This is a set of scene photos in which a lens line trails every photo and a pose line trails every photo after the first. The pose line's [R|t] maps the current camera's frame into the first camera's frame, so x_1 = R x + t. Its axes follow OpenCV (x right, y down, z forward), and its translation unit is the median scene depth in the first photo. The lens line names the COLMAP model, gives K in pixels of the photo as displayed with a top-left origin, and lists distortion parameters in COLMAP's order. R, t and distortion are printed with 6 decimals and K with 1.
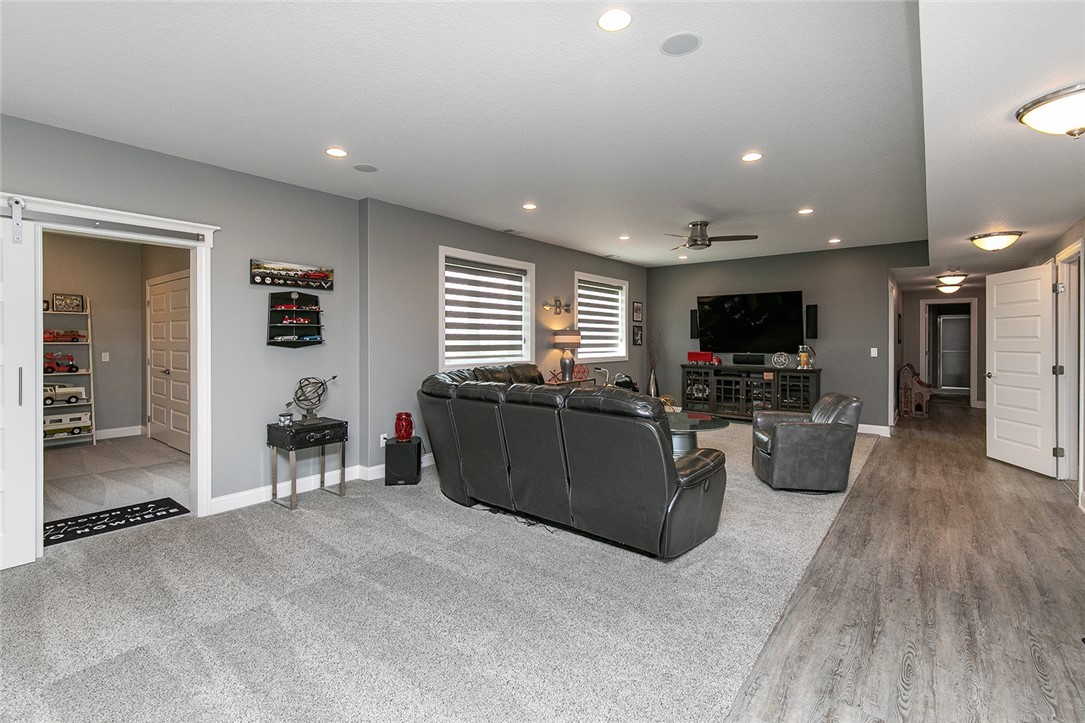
lens RADIAL K [[493.7, 0, 543.1], [0, 493.7, 341.0], [0, 0, 1]] dist [0.001095, -0.000113]
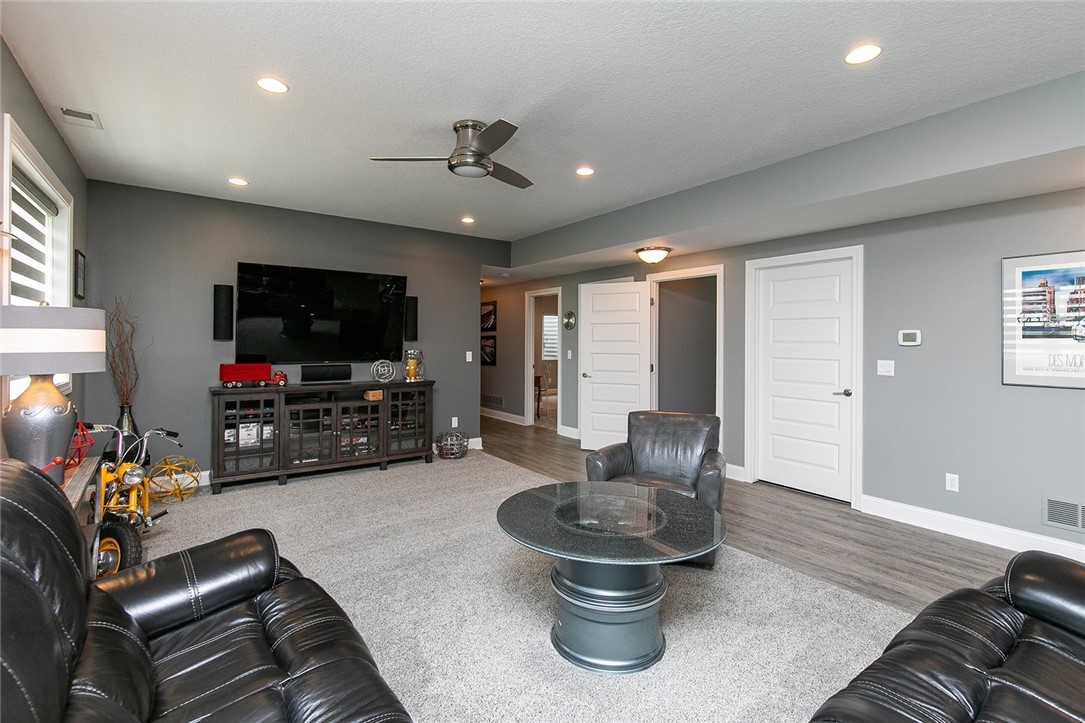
lens RADIAL K [[493.7, 0, 543.1], [0, 493.7, 341.0], [0, 0, 1]] dist [0.001095, -0.000113]
pose [[0.263806, 0.001490, 0.964575, -0.237266], [-0.003403, 0.999994, -0.000614, -0.007947], [-0.964570, -0.003120, 0.263809, 1.027206]]
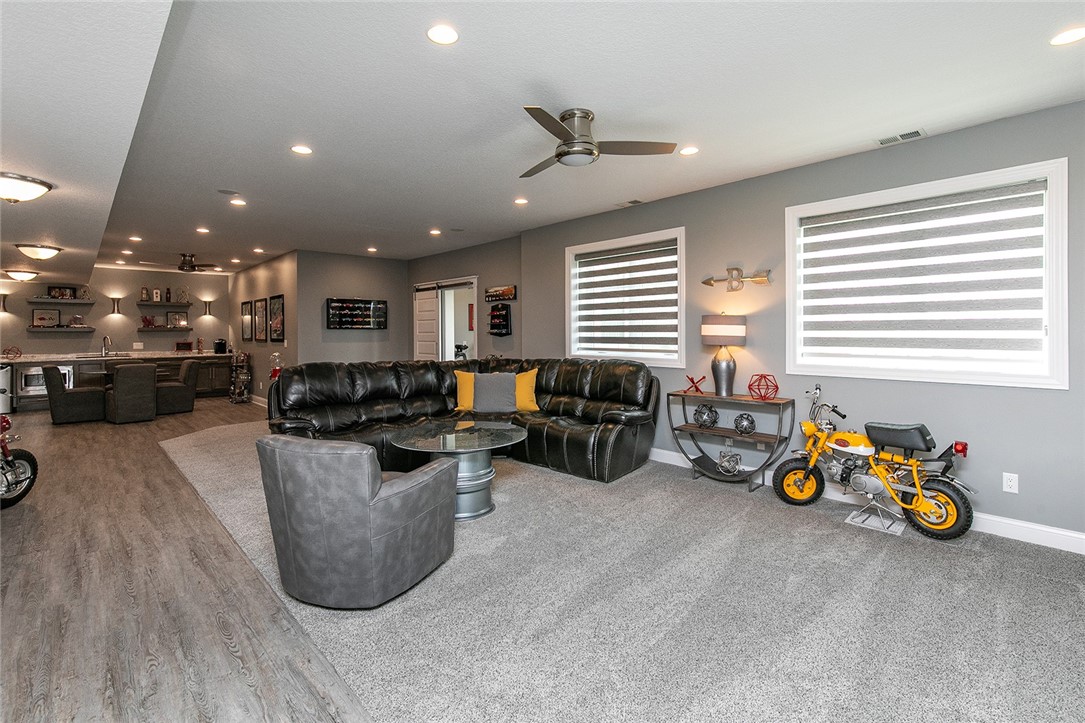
lens RADIAL K [[493.7, 0, 543.1], [0, 493.7, 341.0], [0, 0, 1]] dist [0.001095, -0.000113]
pose [[-0.143433, 0.021901, -0.989418, 1.123748], [0.005699, 0.999757, 0.021303, -0.006934], [0.989644, -0.002583, -0.143523, 1.364807]]
